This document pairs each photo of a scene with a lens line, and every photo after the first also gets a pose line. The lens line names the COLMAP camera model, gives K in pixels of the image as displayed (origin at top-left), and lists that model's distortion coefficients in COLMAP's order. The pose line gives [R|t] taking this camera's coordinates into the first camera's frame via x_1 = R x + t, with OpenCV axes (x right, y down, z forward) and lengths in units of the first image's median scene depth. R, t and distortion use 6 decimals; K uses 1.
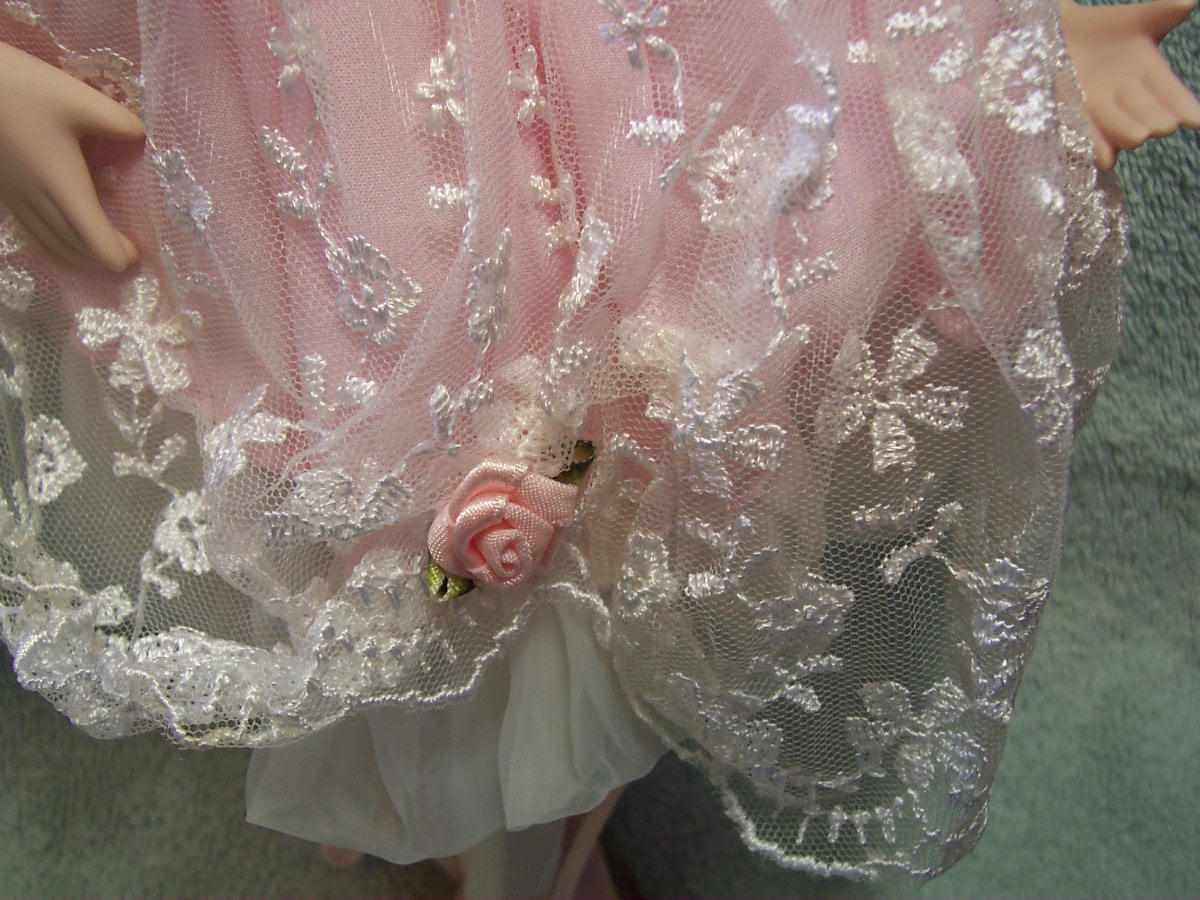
lens RADIAL K [[1276.2, 0, 593.5], [0, 1276.2, 417.1], [0, 0, 1]] dist [-0.193233, 0.157868]
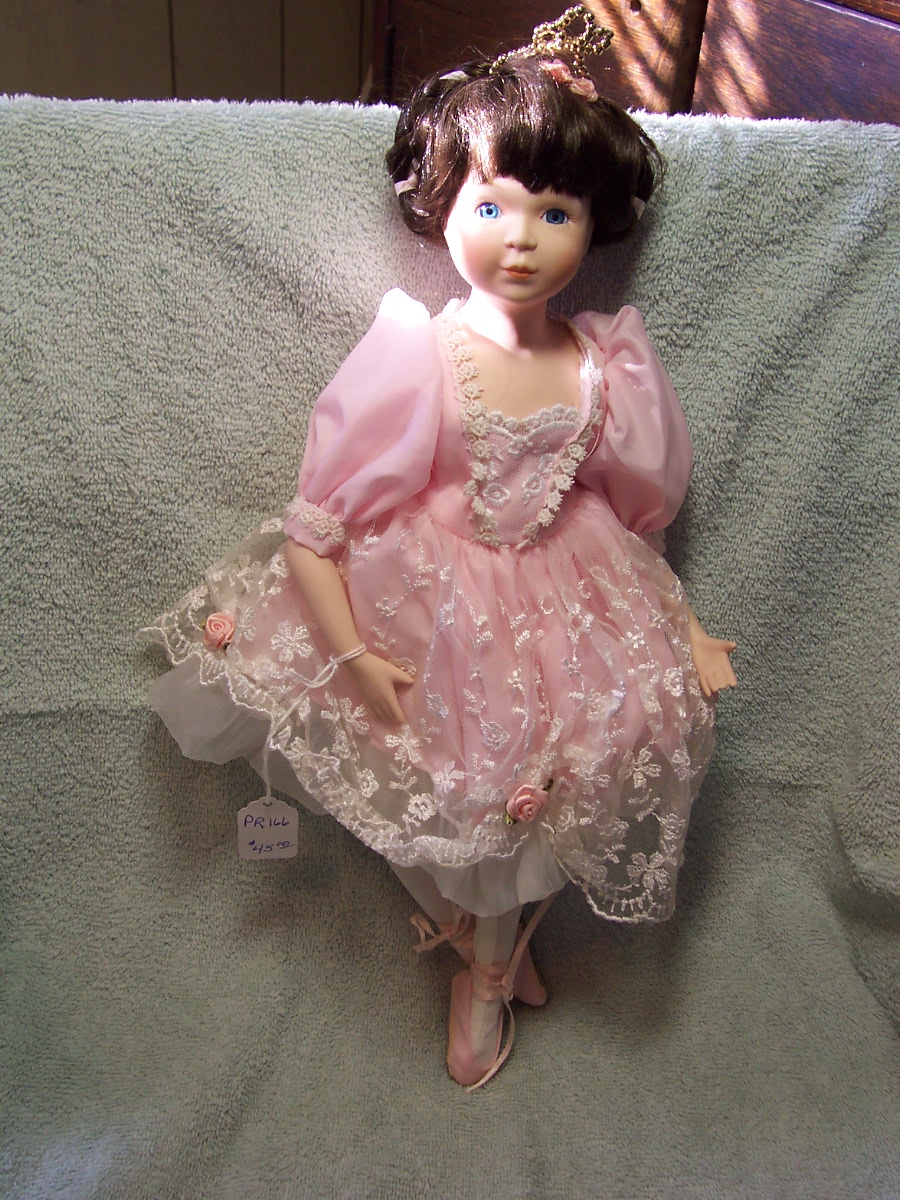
lens RADIAL K [[1276.2, 0, 450.0], [0, 1276.2, 600.0], [0, 0, 1]] dist [-0.193233, 0.157868]
pose [[0.998105, 0.019154, 0.058481, -0.489394], [-0.012253, 0.993153, -0.116174, -0.059961], [-0.060306, 0.115238, 0.991506, -2.439345]]
